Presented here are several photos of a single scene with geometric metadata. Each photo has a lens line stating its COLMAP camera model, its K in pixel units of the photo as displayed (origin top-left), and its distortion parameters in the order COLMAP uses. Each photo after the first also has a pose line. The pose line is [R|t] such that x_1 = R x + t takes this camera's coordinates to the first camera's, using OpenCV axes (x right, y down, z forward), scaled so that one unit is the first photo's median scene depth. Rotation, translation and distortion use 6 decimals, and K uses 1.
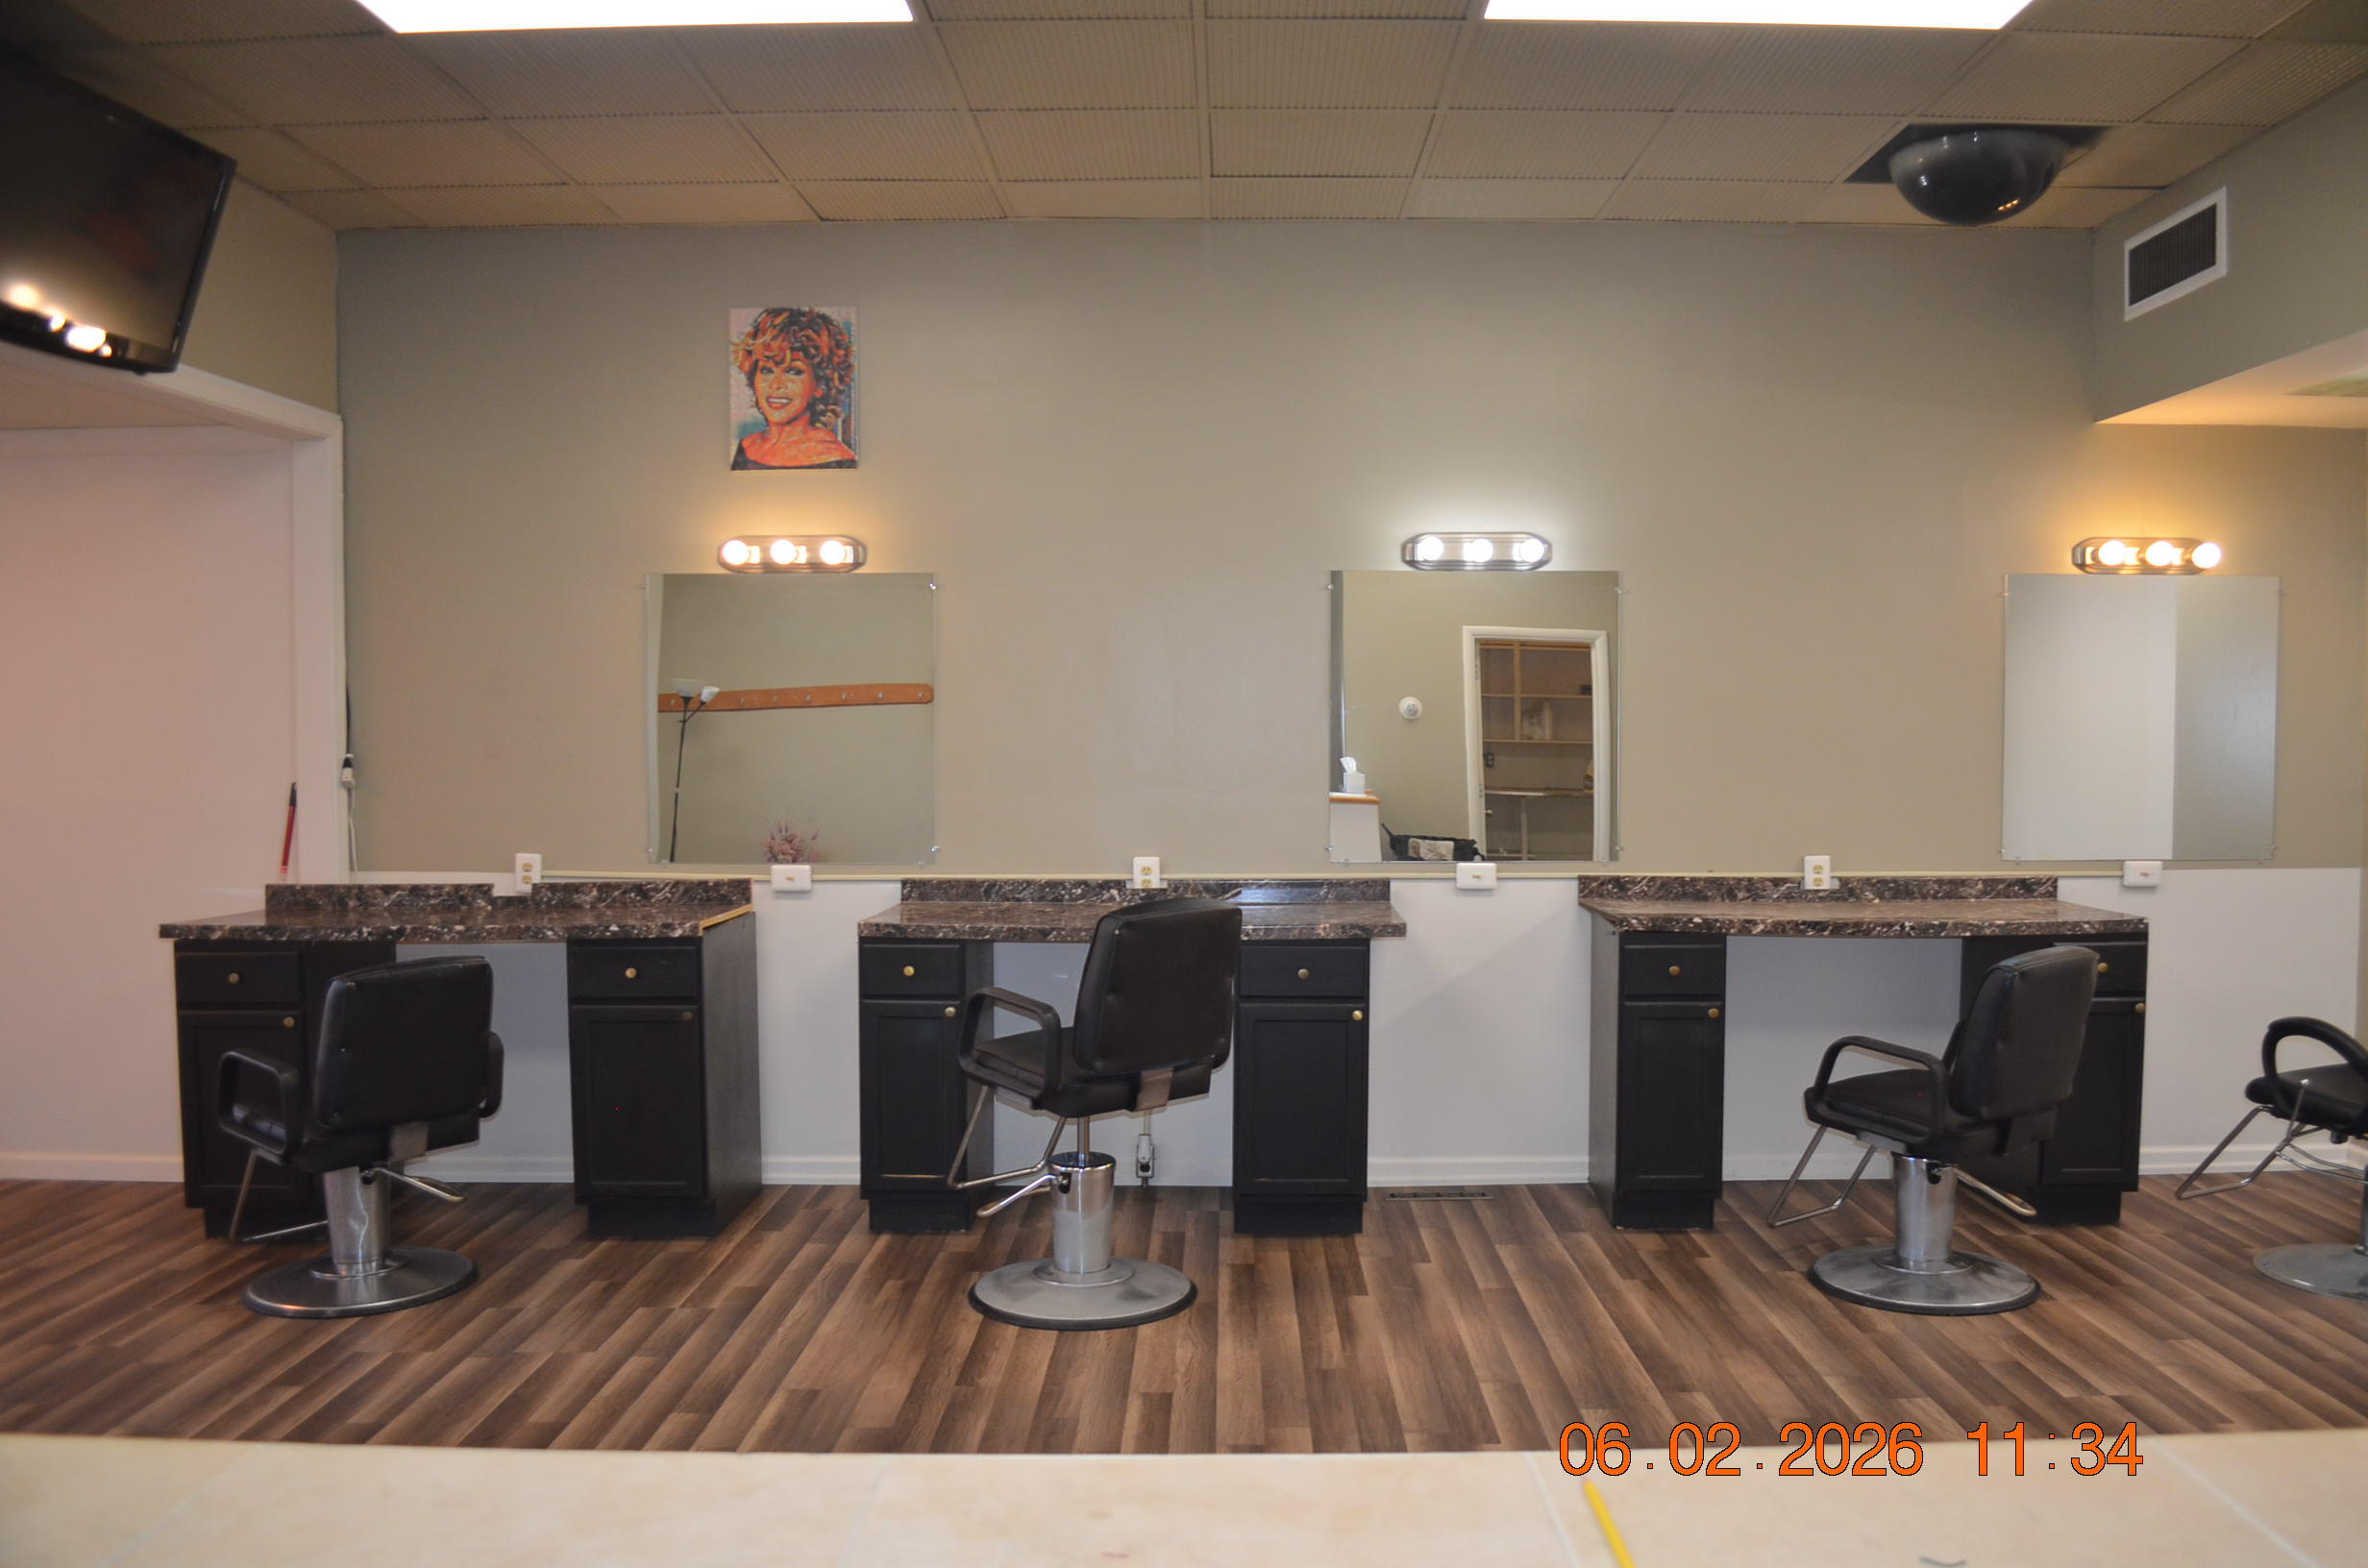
lens RADIAL K [[1855.2, 0, 1224.3], [0, 1855.2, 810.6], [0, 0, 1]] dist [-0.088199, 0.017280]
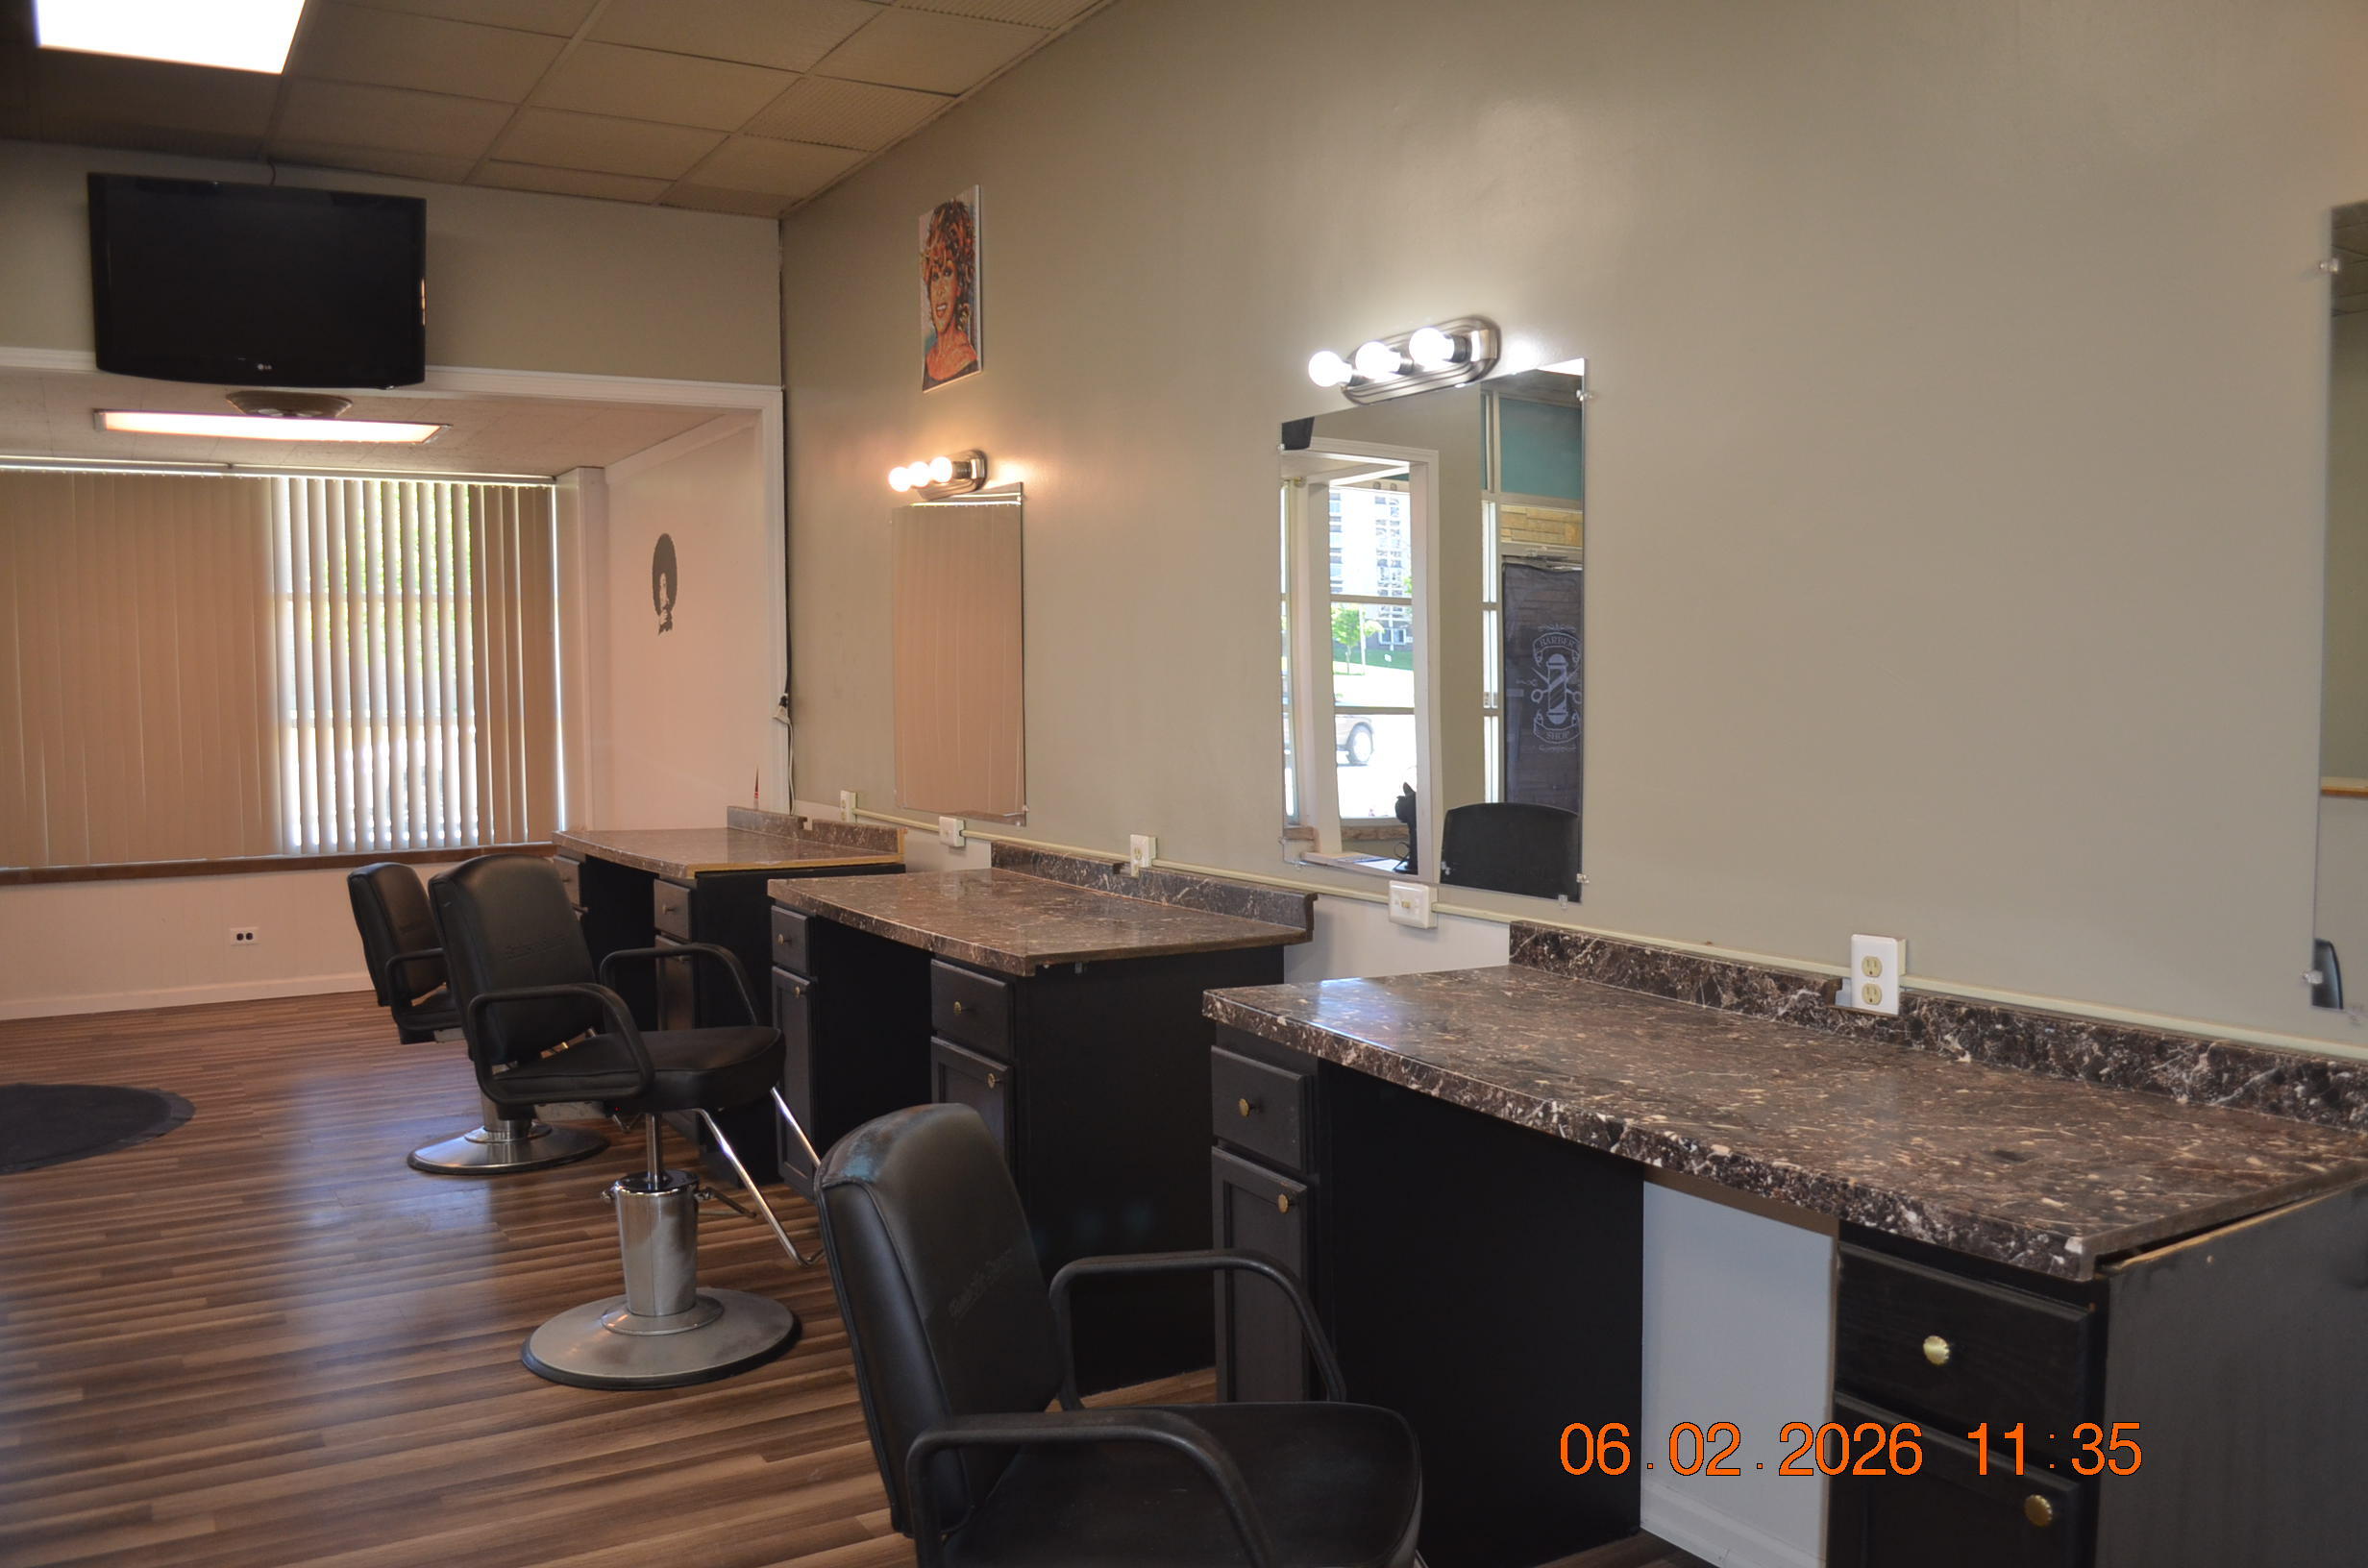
lens RADIAL K [[1855.2, 0, 1249.3], [0, 1855.2, 798.2], [0, 0, 1]] dist [-0.088199, 0.017280]
pose [[0.536311, 0.051922, -0.842422, 0.621568], [-0.034172, 0.998623, 0.039795, -0.021489], [0.843328, 0.007445, 0.537347, 0.640529]]
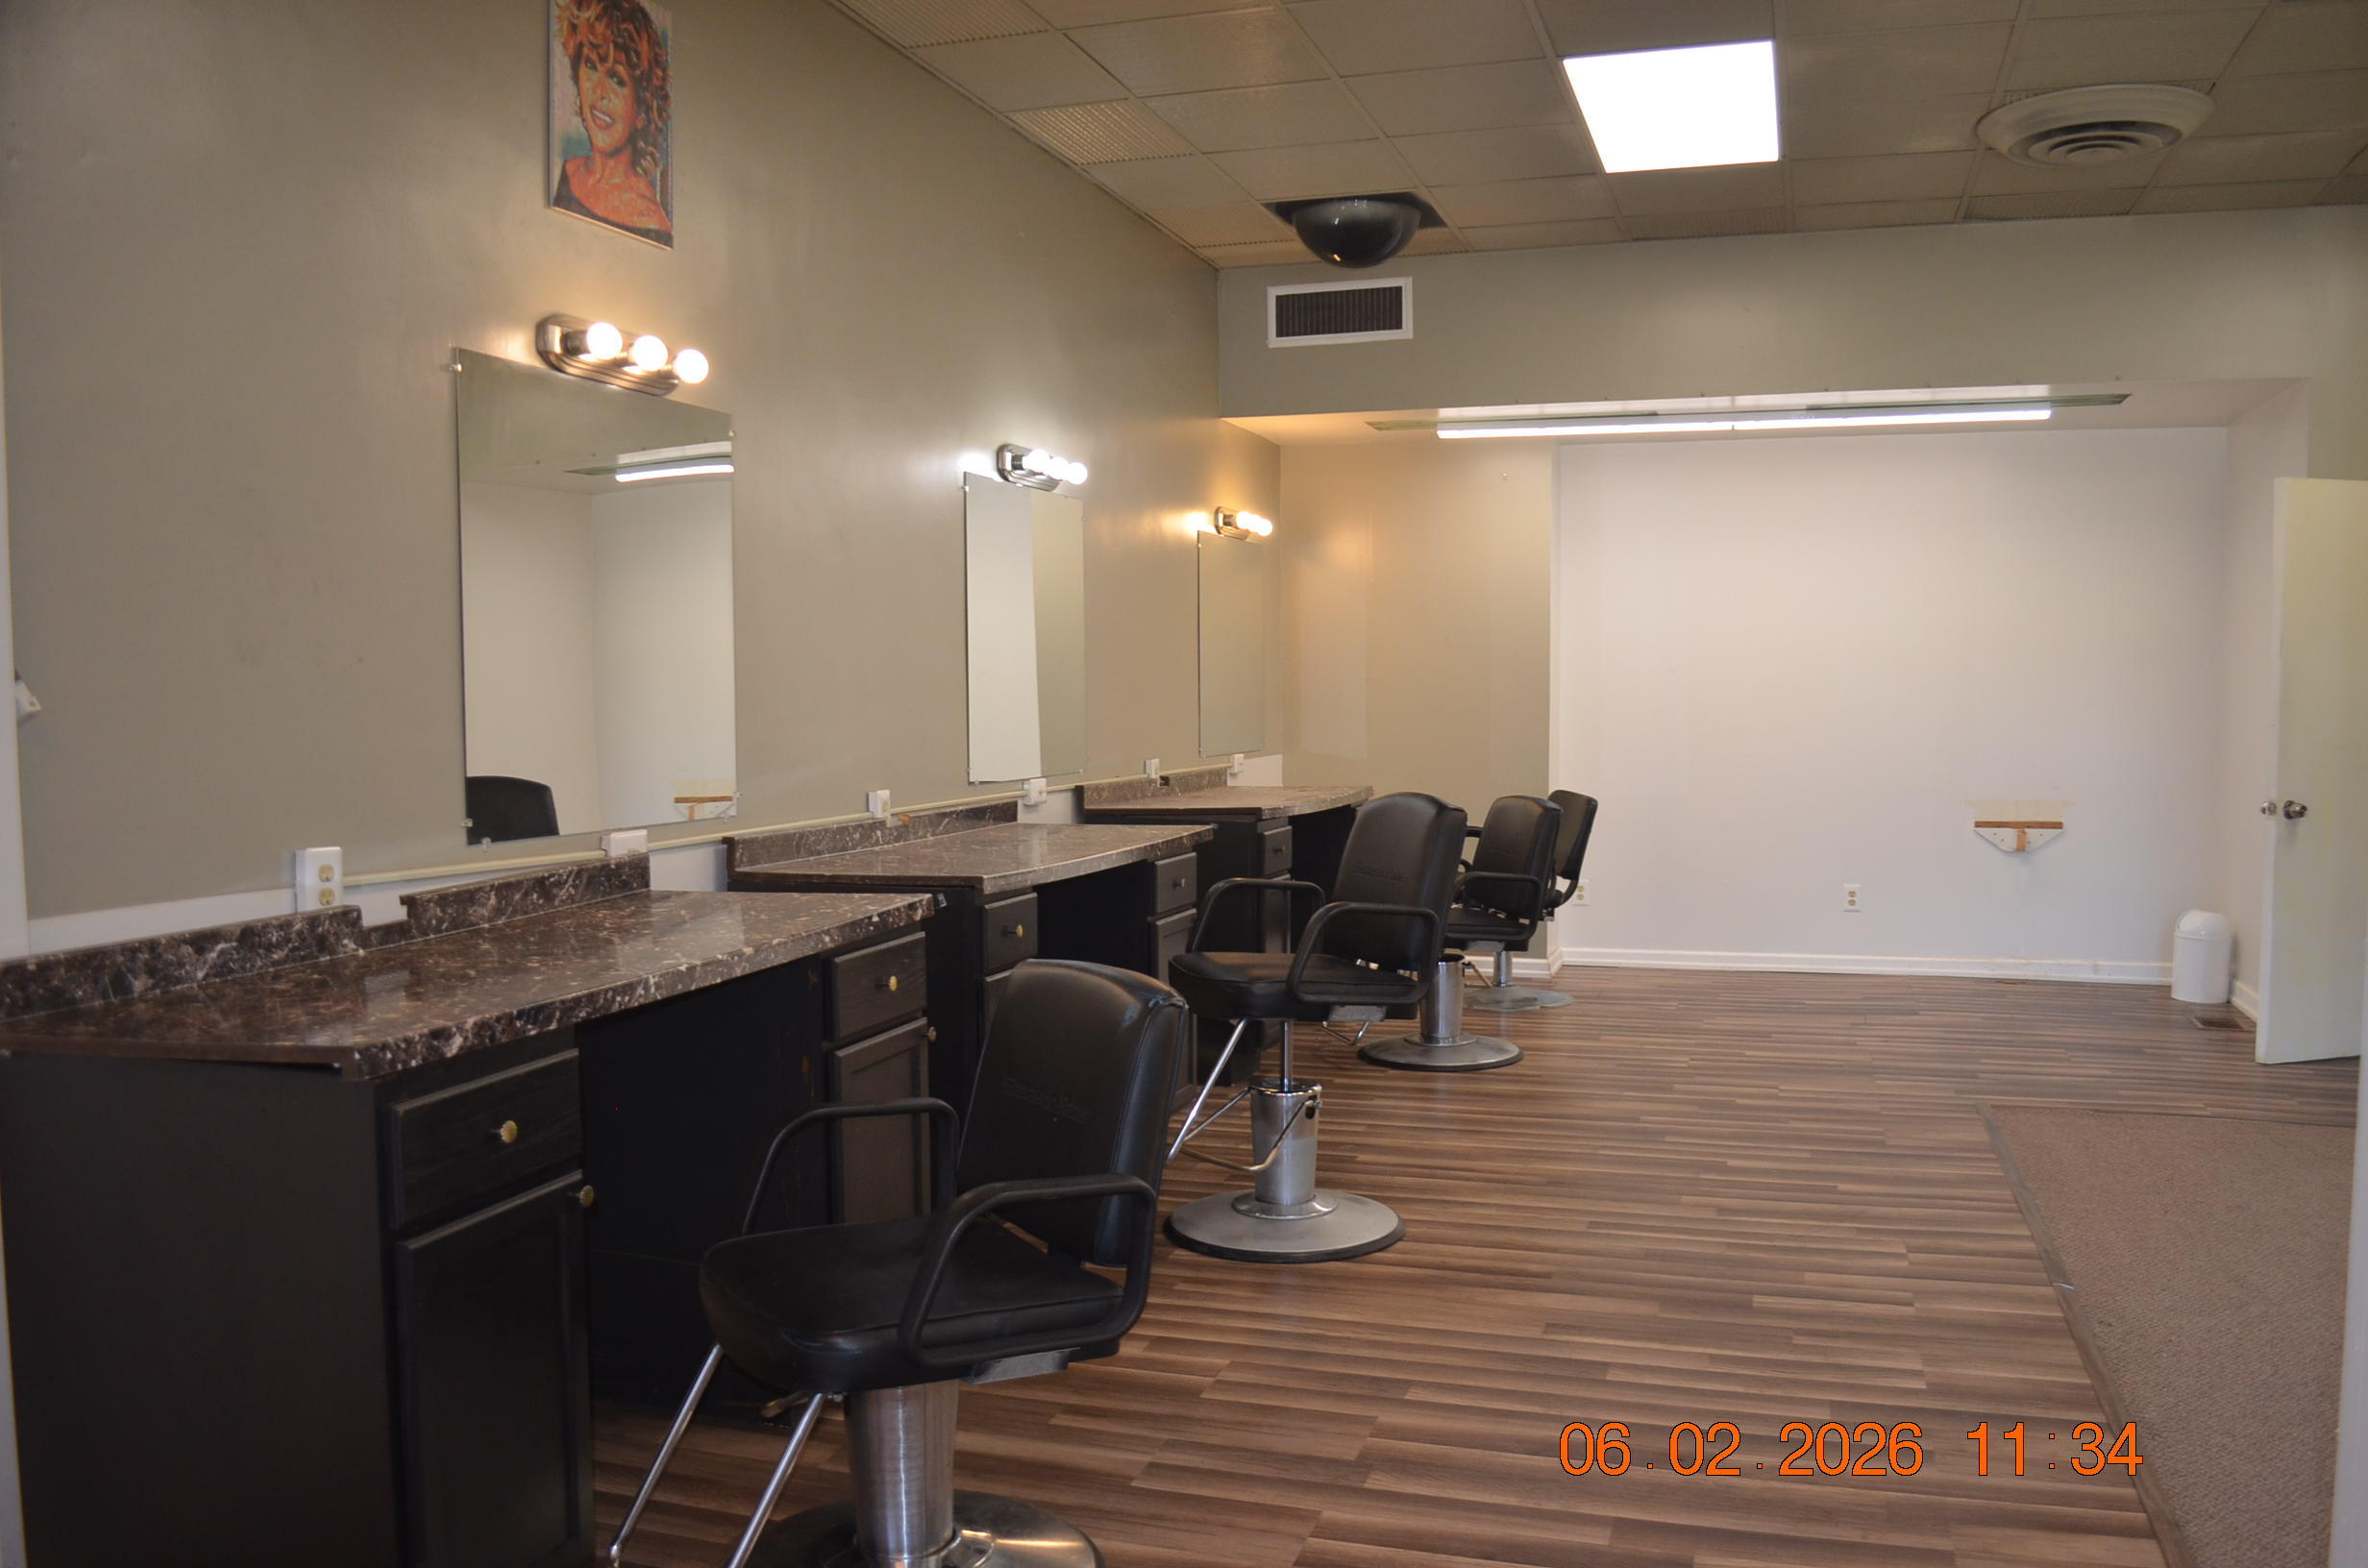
lens RADIAL K [[1855.2, 0, 1237.7], [0, 1855.2, 795.0], [0, 0, 1]] dist [-0.088199, 0.017280]
pose [[0.297139, -0.055621, 0.953213, -0.799961], [0.053230, 0.997714, 0.041625, 0.001213], [-0.953349, 0.038372, 0.299421, 0.603862]]
